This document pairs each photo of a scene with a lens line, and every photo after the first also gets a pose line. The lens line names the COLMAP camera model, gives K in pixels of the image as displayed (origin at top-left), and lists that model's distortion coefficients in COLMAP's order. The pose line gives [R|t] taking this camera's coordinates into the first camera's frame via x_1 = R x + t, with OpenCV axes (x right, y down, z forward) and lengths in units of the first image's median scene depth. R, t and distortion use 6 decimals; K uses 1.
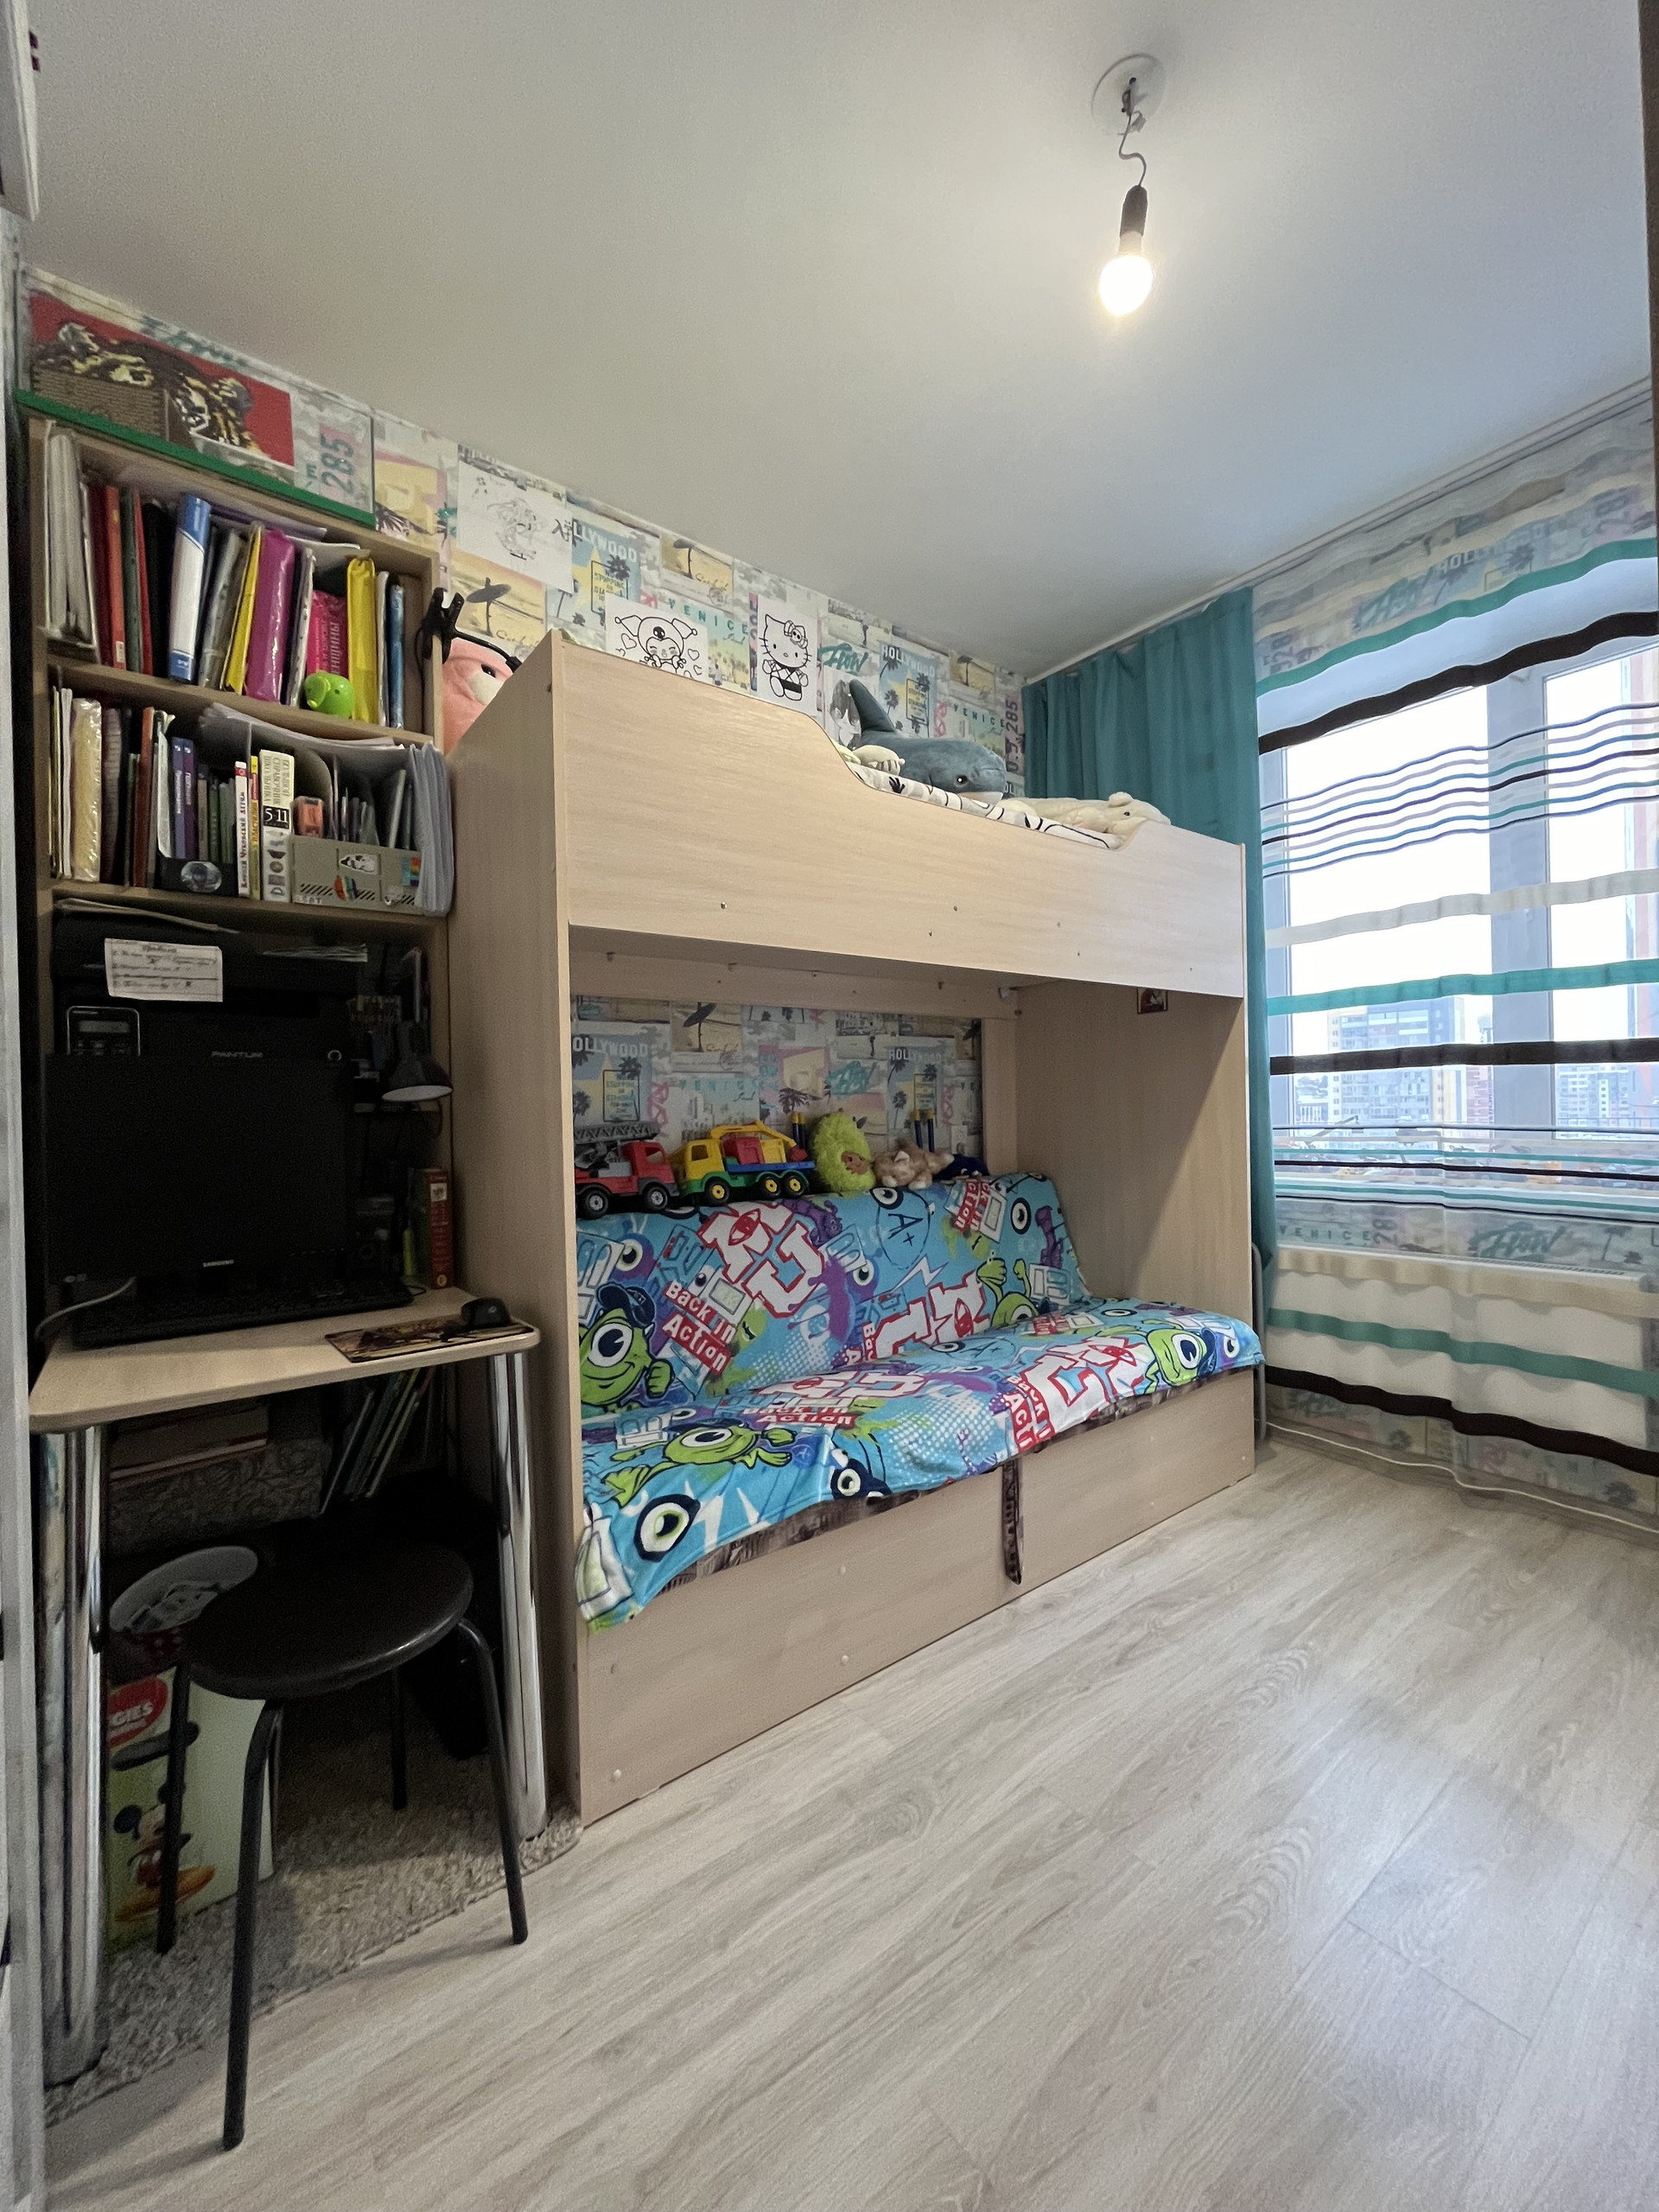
lens RADIAL K [[898.0, 0, 826.7], [0, 898.0, 1120.7], [0, 0, 1]] dist [-0.003944, 0.000301]
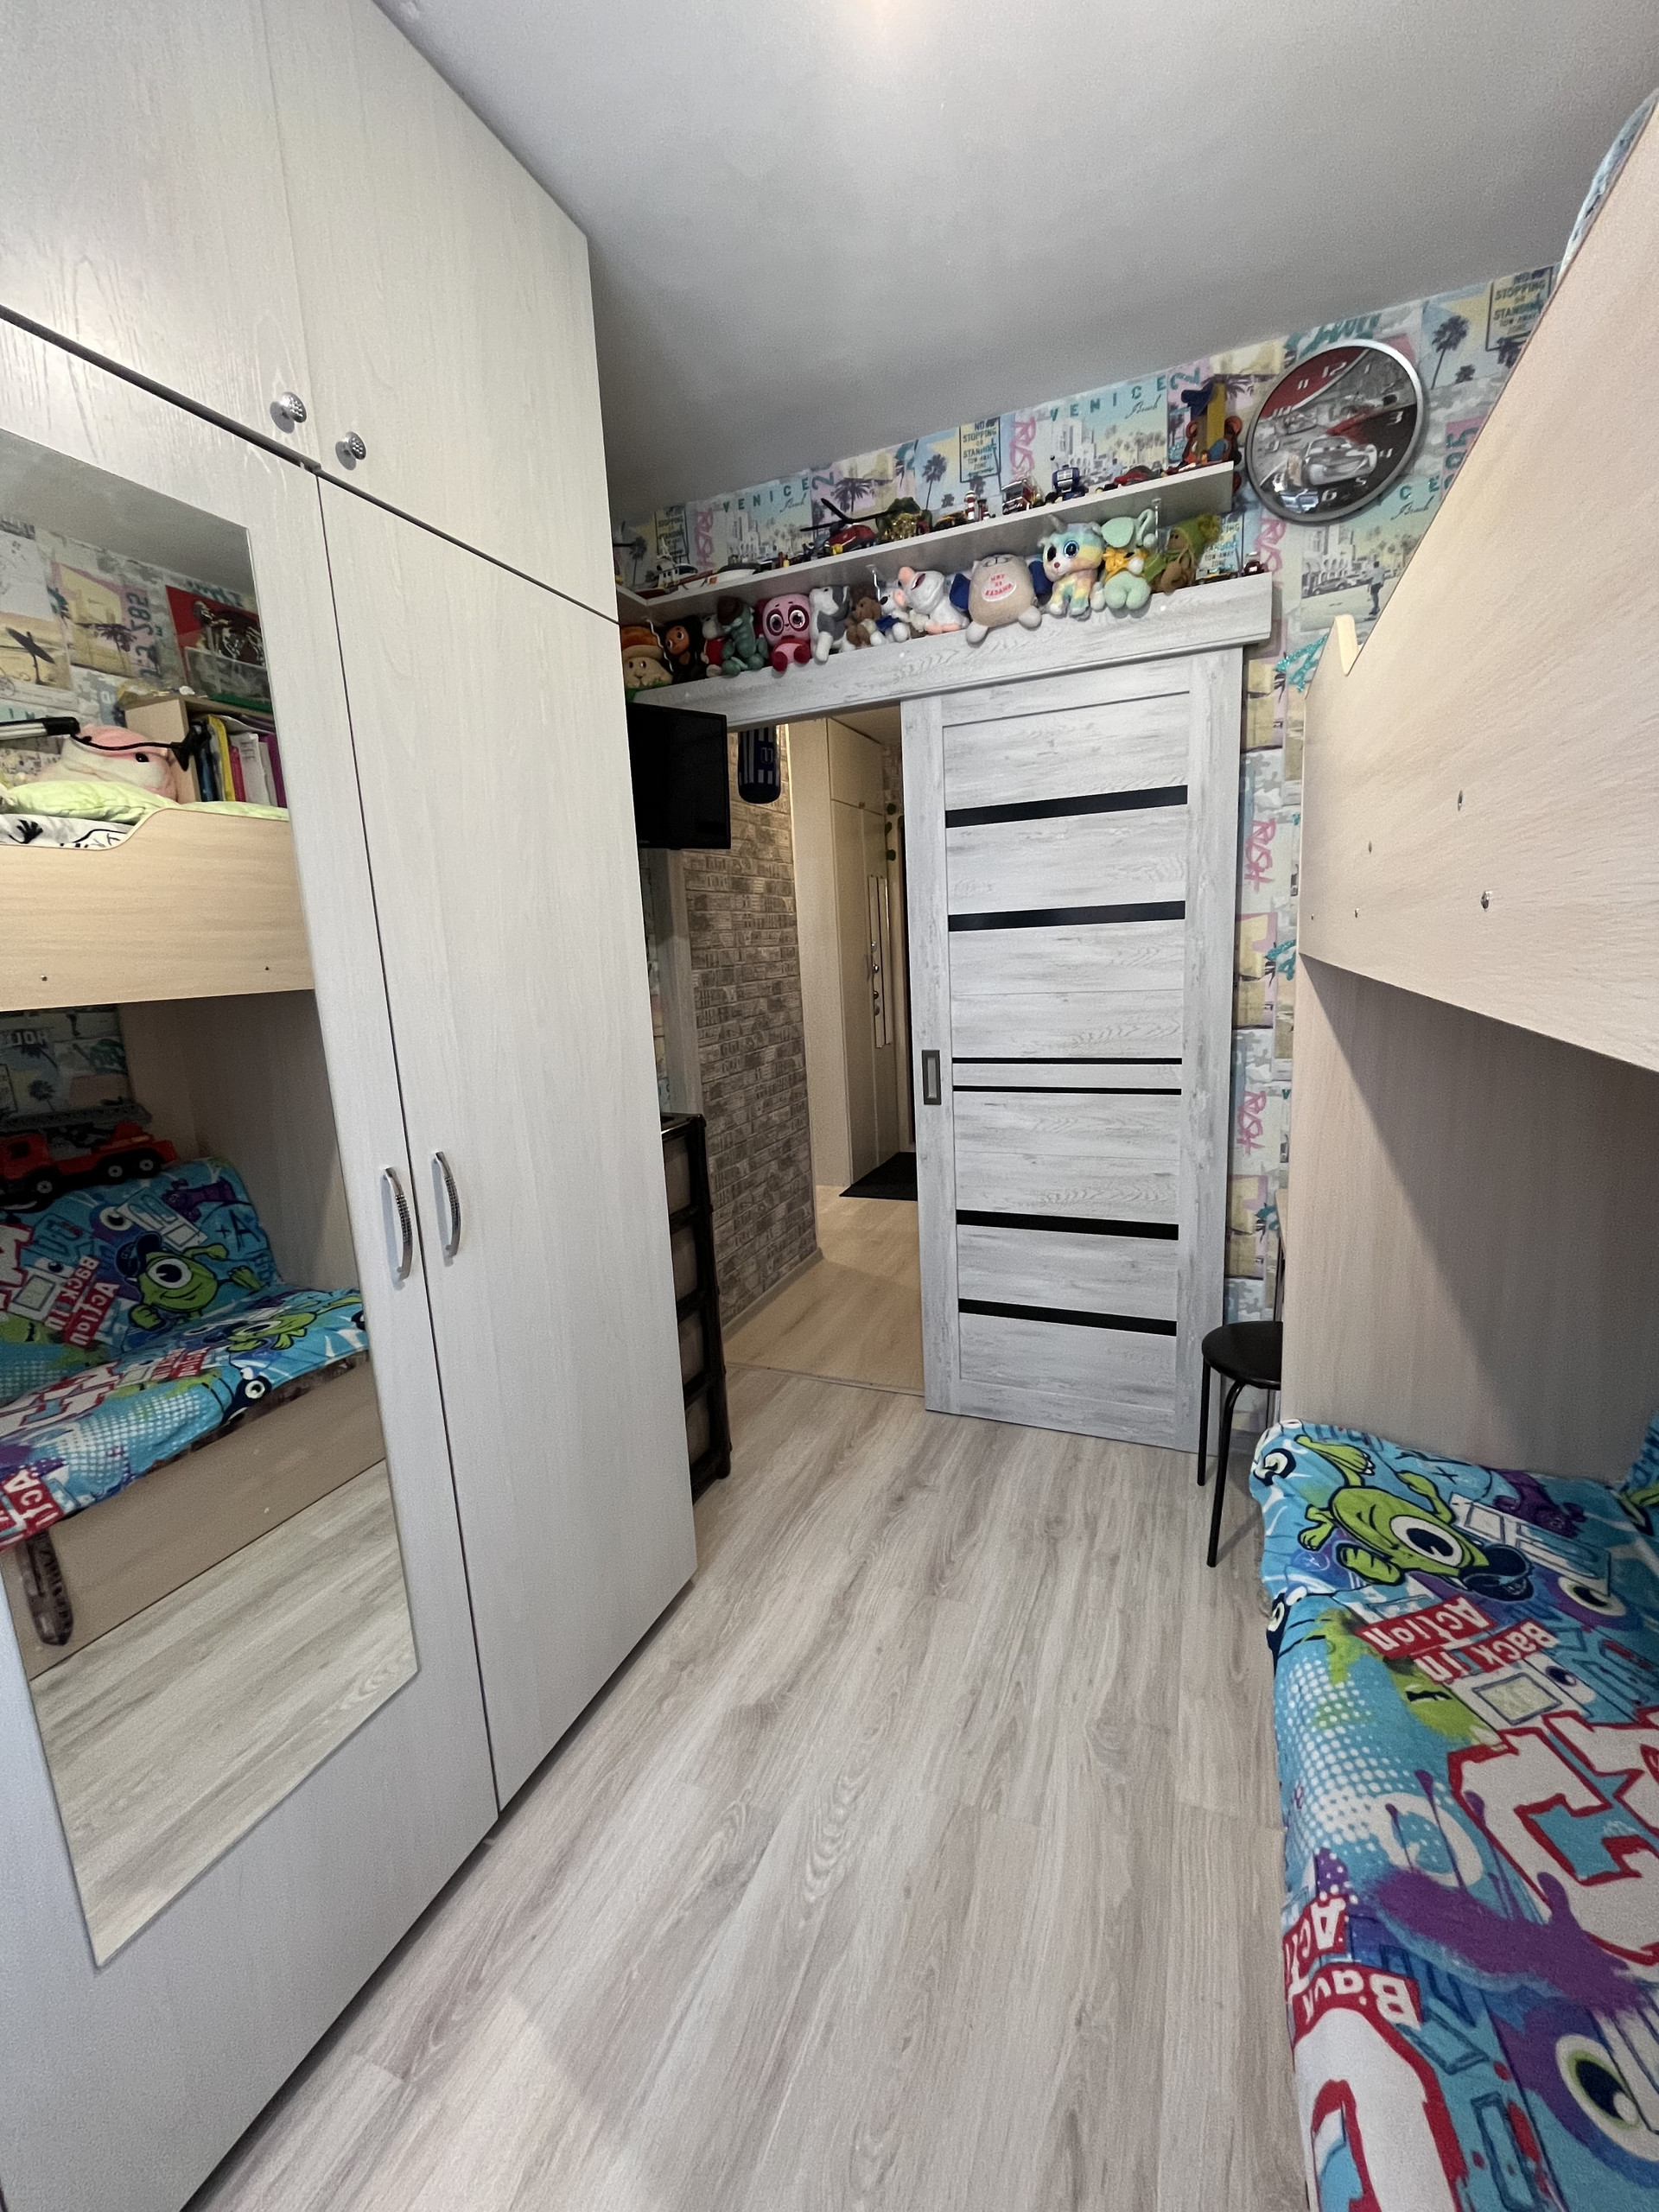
lens RADIAL K [[898.0, 0, 822.3], [0, 898.0, 1111.3], [0, 0, 1]] dist [-0.003944, 0.000301]
pose [[-0.868639, 0.158886, -0.469278, 0.703650], [0.065313, 0.975640, 0.209432, -0.250464], [0.491122, 0.151271, -0.857856, 1.432143]]
